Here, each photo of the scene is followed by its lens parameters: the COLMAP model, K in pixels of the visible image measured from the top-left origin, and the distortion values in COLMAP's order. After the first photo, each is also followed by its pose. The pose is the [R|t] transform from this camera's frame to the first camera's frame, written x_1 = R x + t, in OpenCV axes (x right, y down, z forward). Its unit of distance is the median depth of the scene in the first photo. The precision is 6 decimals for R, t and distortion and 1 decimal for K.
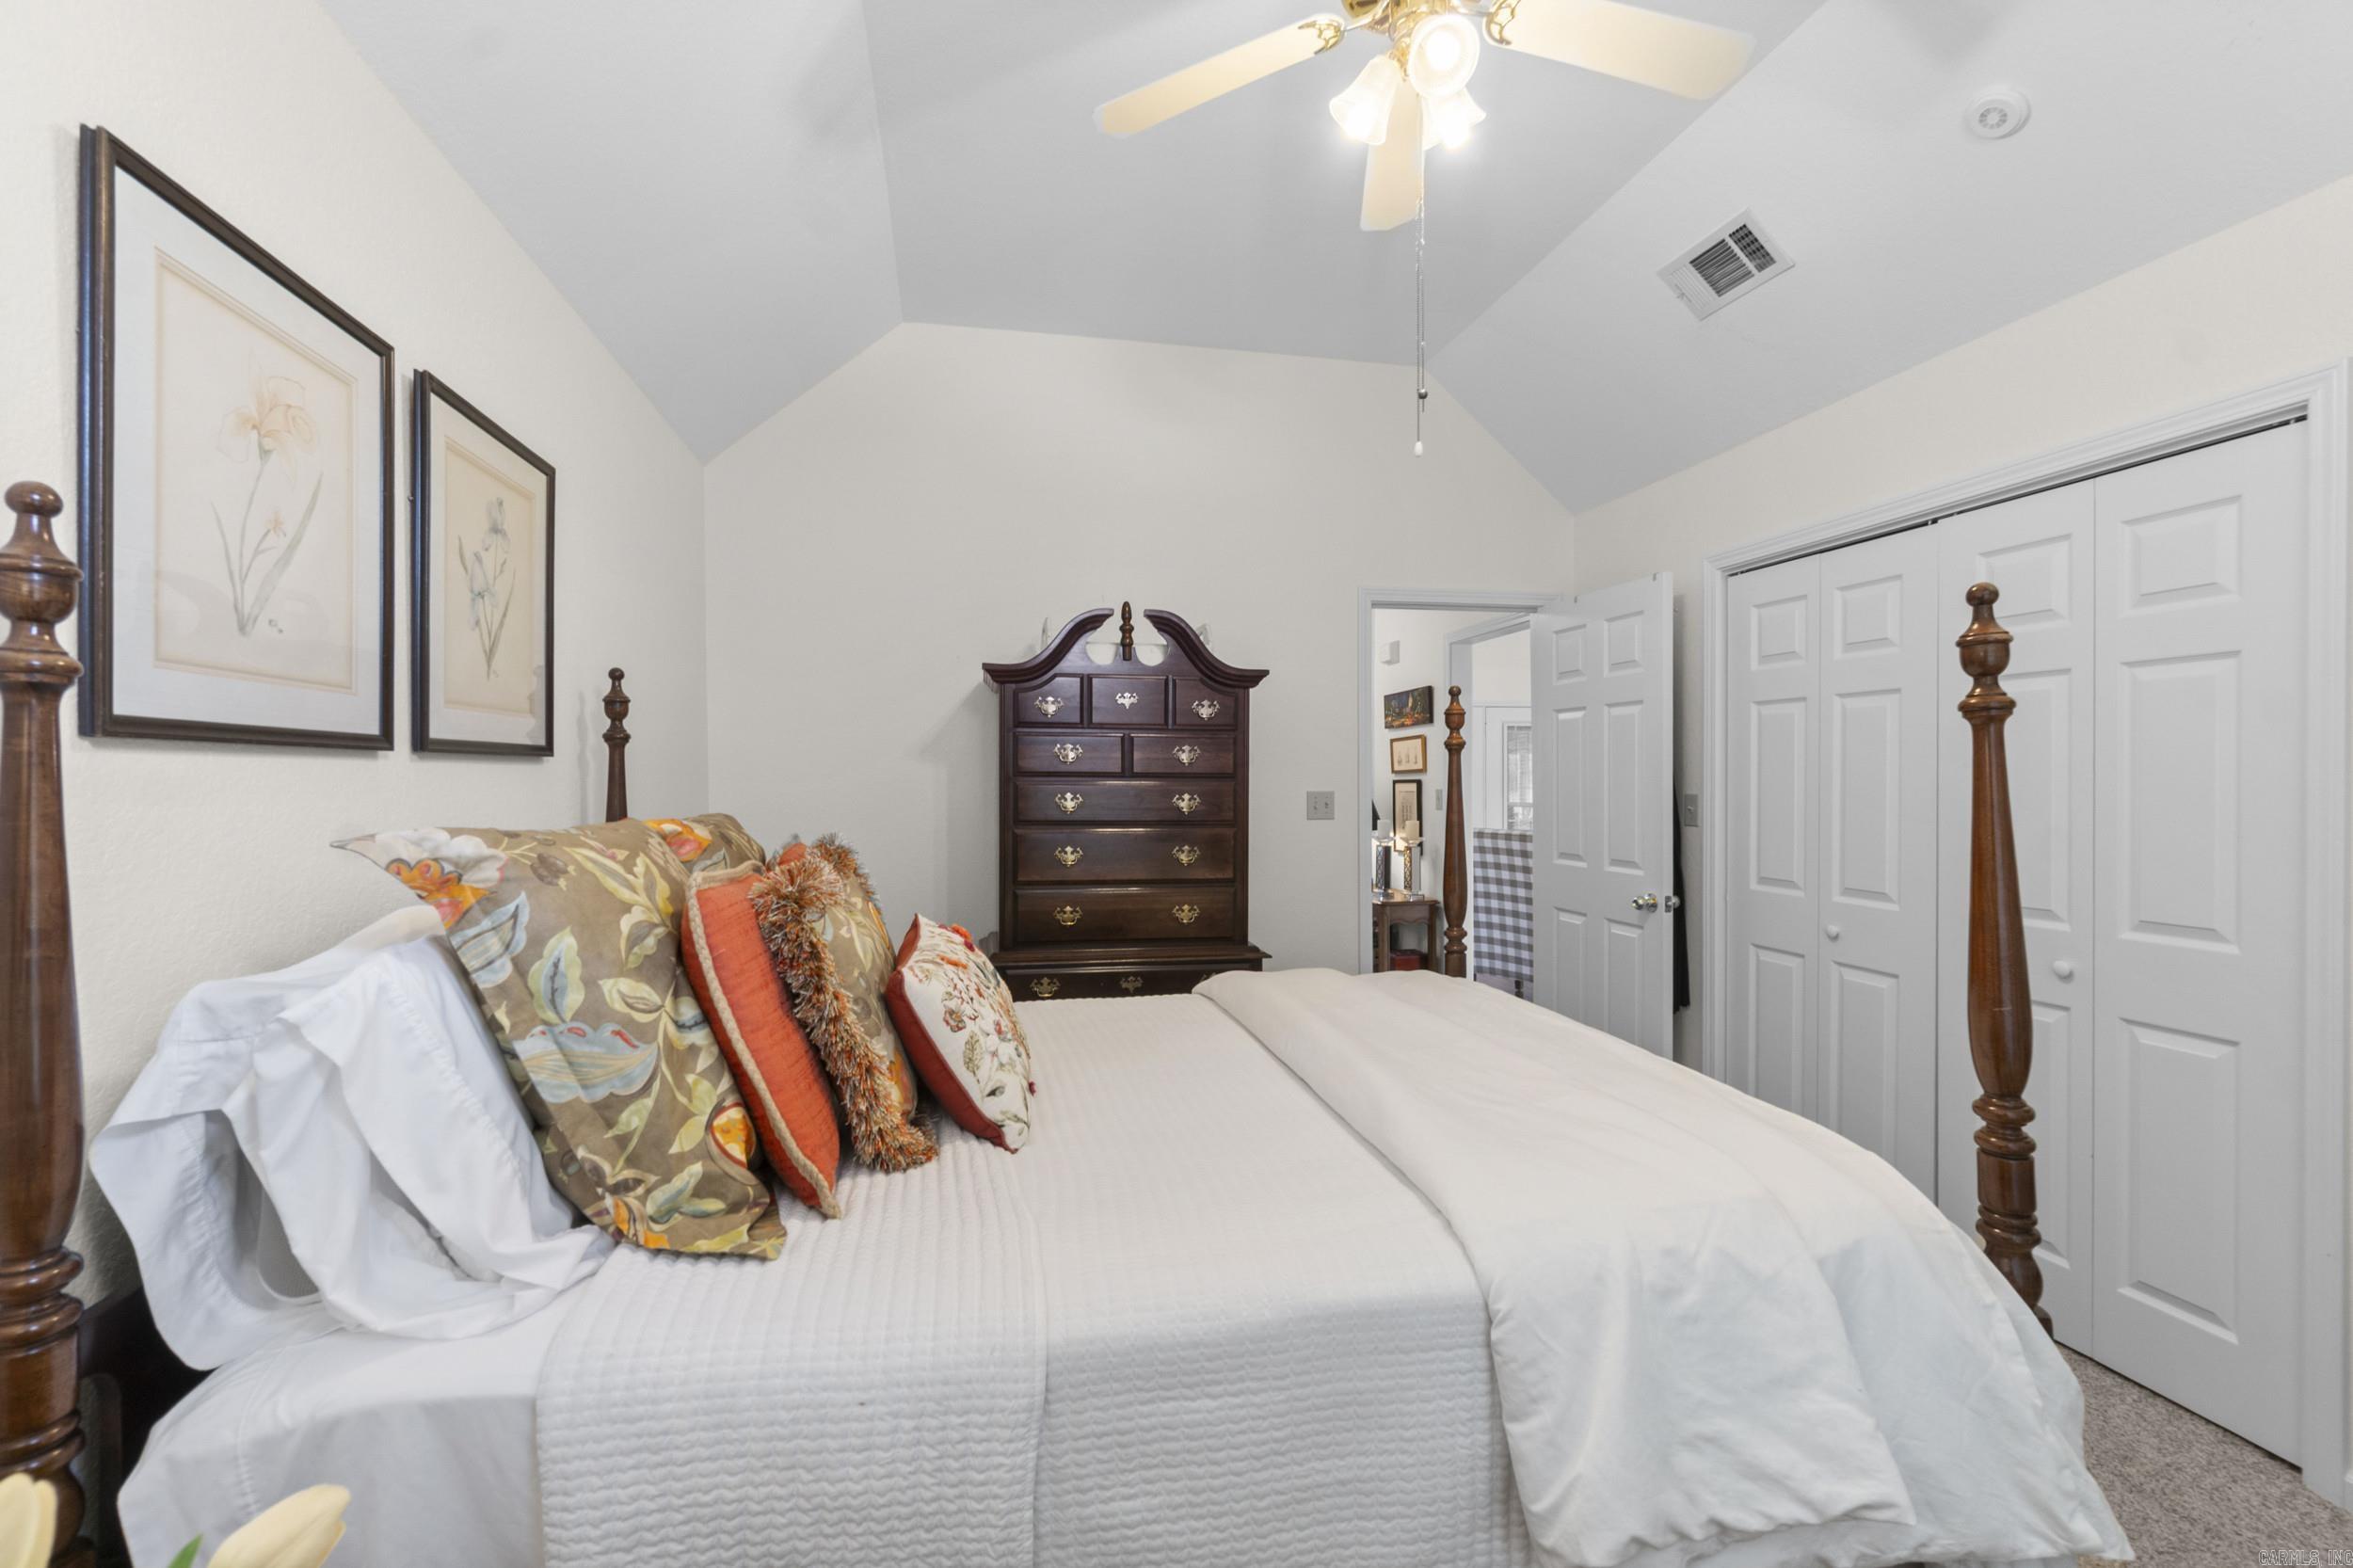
lens RADIAL K [[1006.1, 0, 1178.5], [0, 1006.1, 776.4], [0, 0, 1]] dist [-0.000426, -0.000052]
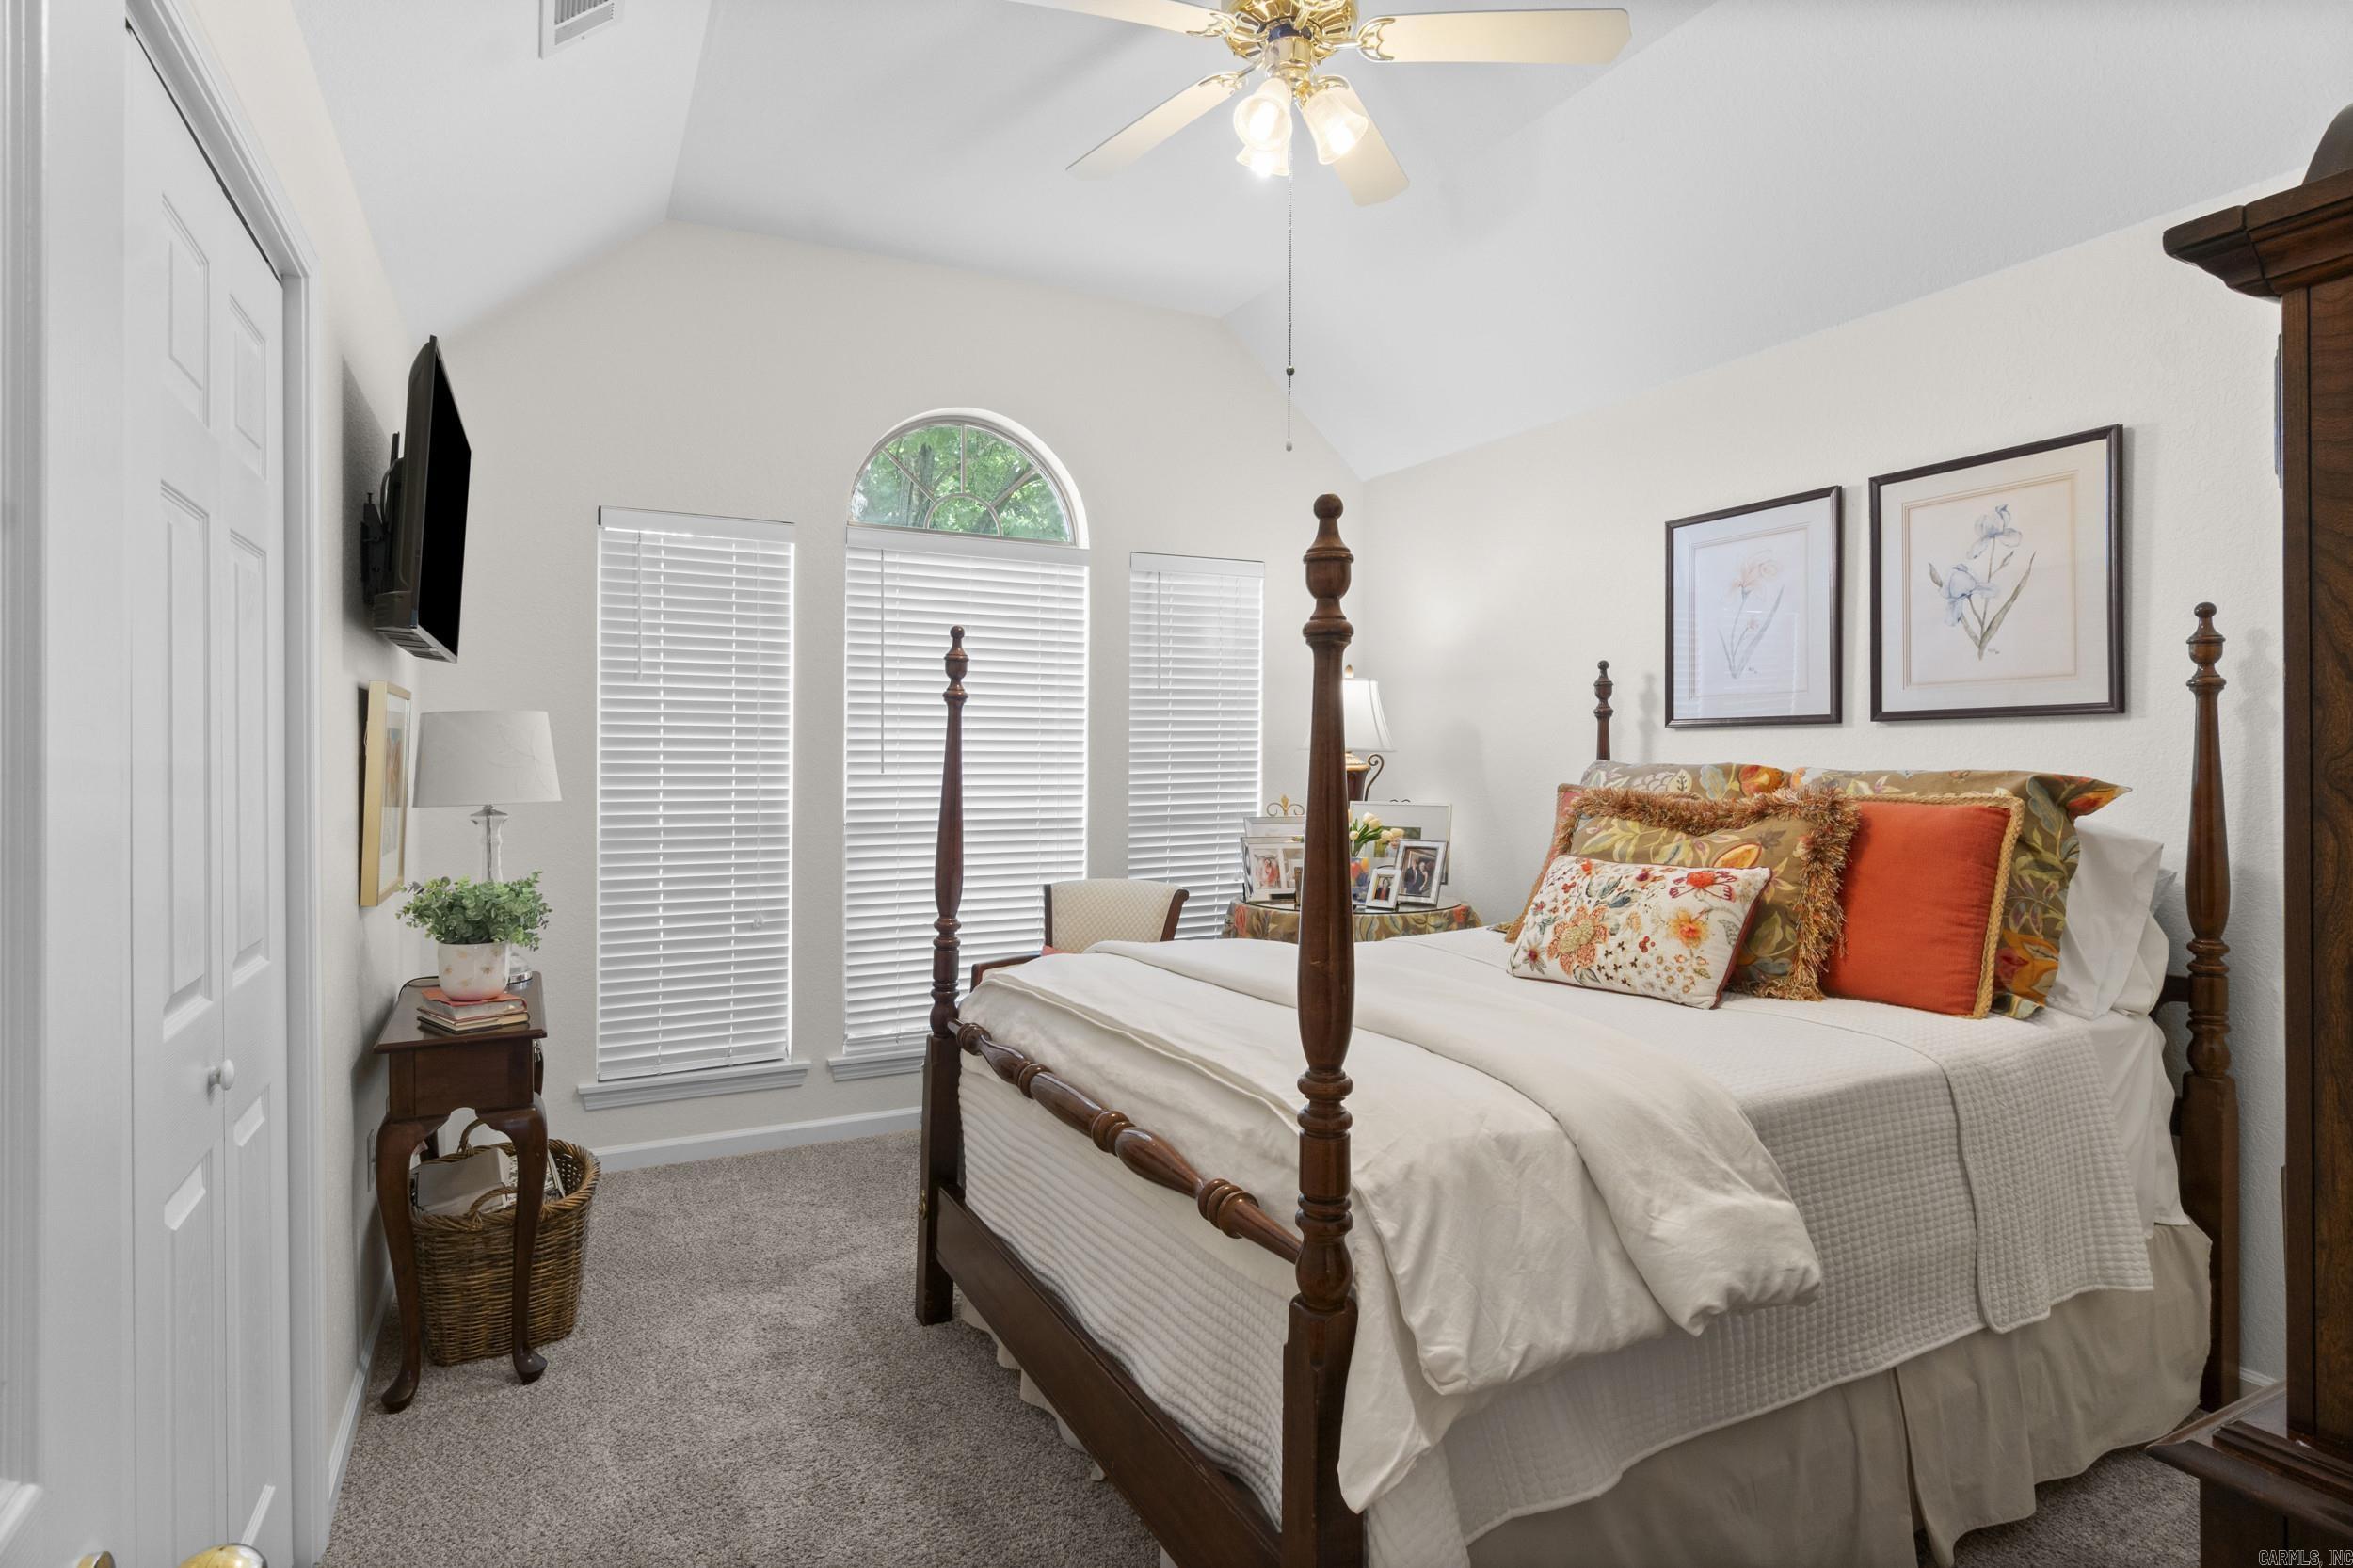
lens RADIAL K [[1203.8, 0, 1175.9], [0, 1203.8, 771.4], [0, 0, 1]] dist [-0.002117, -0.001170]
pose [[-0.961857, 0.000262, -0.273551, 0.855564], [-0.001444, 0.999981, 0.006035, 0.044775], [0.273547, 0.006200, -0.961839, 2.691989]]
